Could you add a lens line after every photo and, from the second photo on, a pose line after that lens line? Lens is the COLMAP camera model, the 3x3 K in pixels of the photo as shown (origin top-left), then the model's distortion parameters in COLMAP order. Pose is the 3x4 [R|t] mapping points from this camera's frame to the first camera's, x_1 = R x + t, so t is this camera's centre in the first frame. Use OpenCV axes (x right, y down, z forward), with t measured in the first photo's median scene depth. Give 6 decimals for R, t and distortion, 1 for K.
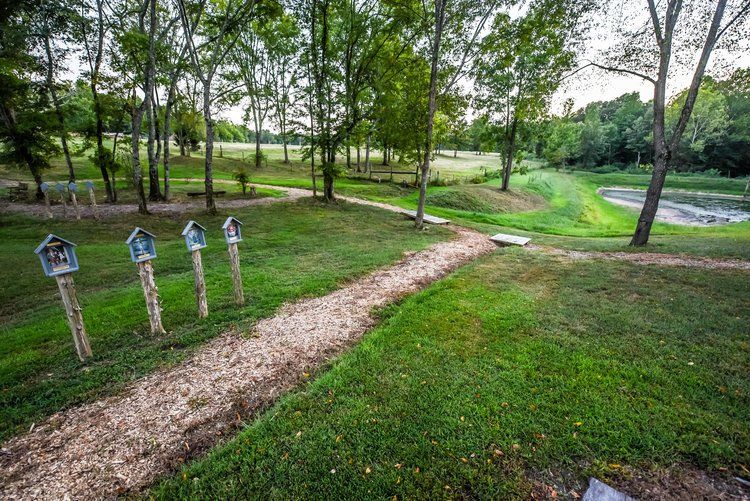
lens RADIAL K [[325.3, 0, 375.0], [0, 325.3, 250.5], [0, 0, 1]] dist [-0.011968, -0.000904]
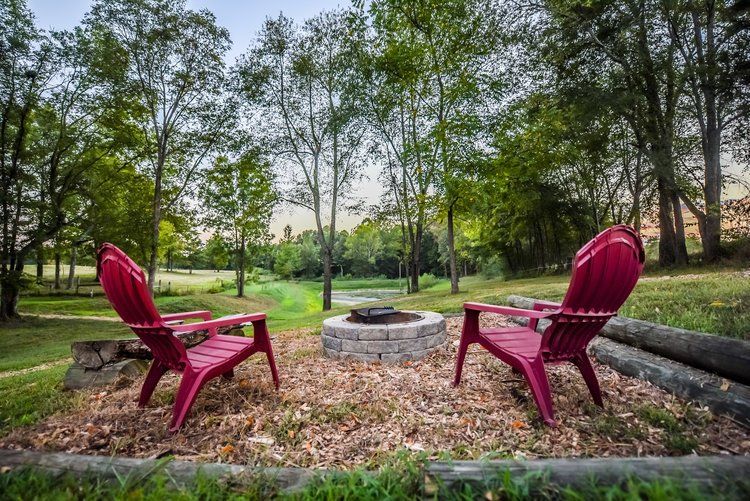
lens RADIAL K [[325.3, 0, 375.0], [0, 325.3, 250.5], [0, 0, 1]] dist [-0.011968, -0.000904]
pose [[0.737197, 0.020497, 0.675367, -0.010632], [0.222214, 0.936584, -0.270982, 0.072577], [-0.638092, 0.349843, 0.685892, -0.104734]]
